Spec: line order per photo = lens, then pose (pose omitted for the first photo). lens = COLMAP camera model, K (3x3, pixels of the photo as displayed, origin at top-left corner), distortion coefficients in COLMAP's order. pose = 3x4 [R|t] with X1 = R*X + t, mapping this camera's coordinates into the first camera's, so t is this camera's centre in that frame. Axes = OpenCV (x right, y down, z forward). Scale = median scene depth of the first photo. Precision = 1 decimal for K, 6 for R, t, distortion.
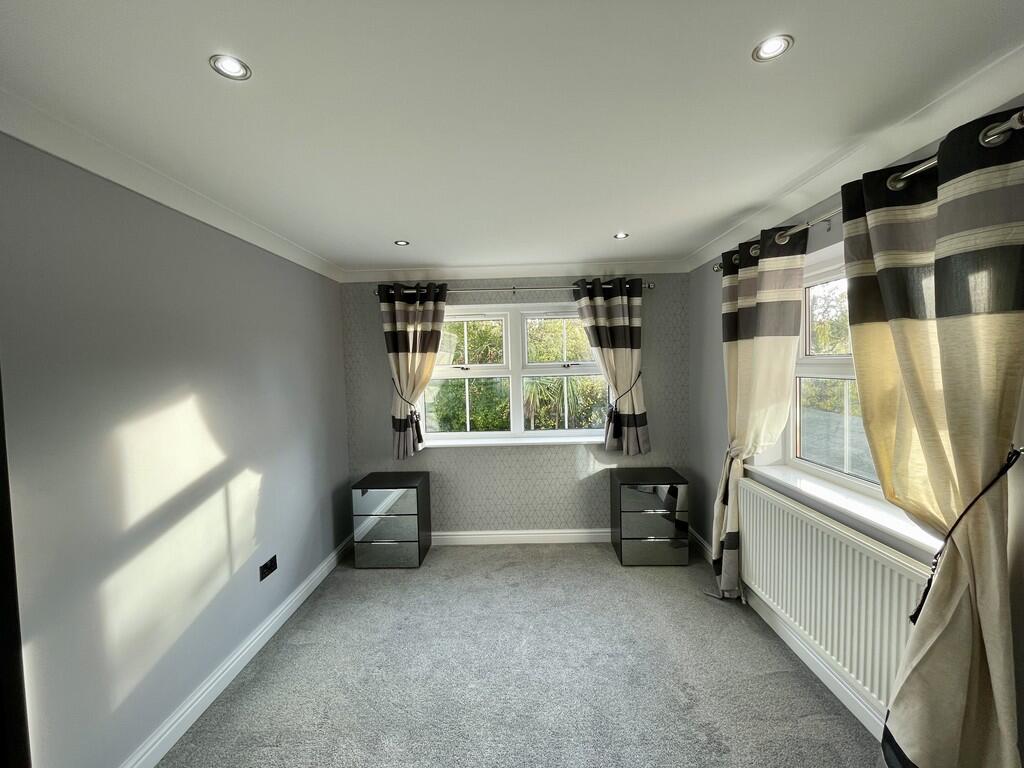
lens RADIAL K [[414.8, 0, 513.6], [0, 414.8, 384.7], [0, 0, 1]] dist [0.001512, 0.000030]
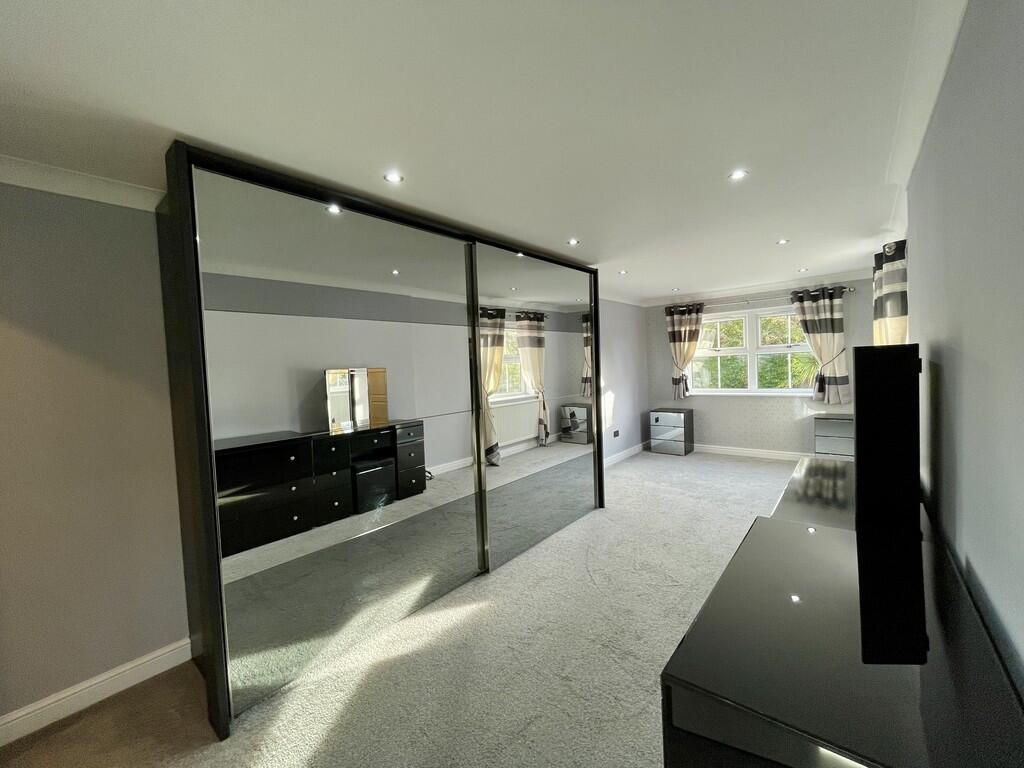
lens RADIAL K [[414.8, 0, 516.4], [0, 414.8, 381.2], [0, 0, 1]] dist [0.001512, 0.000030]
pose [[0.777244, 0.016269, -0.628988, 0.337707], [-0.008805, 0.999849, 0.014982, 0.074853], [0.629137, -0.006106, 0.777270, -0.891013]]
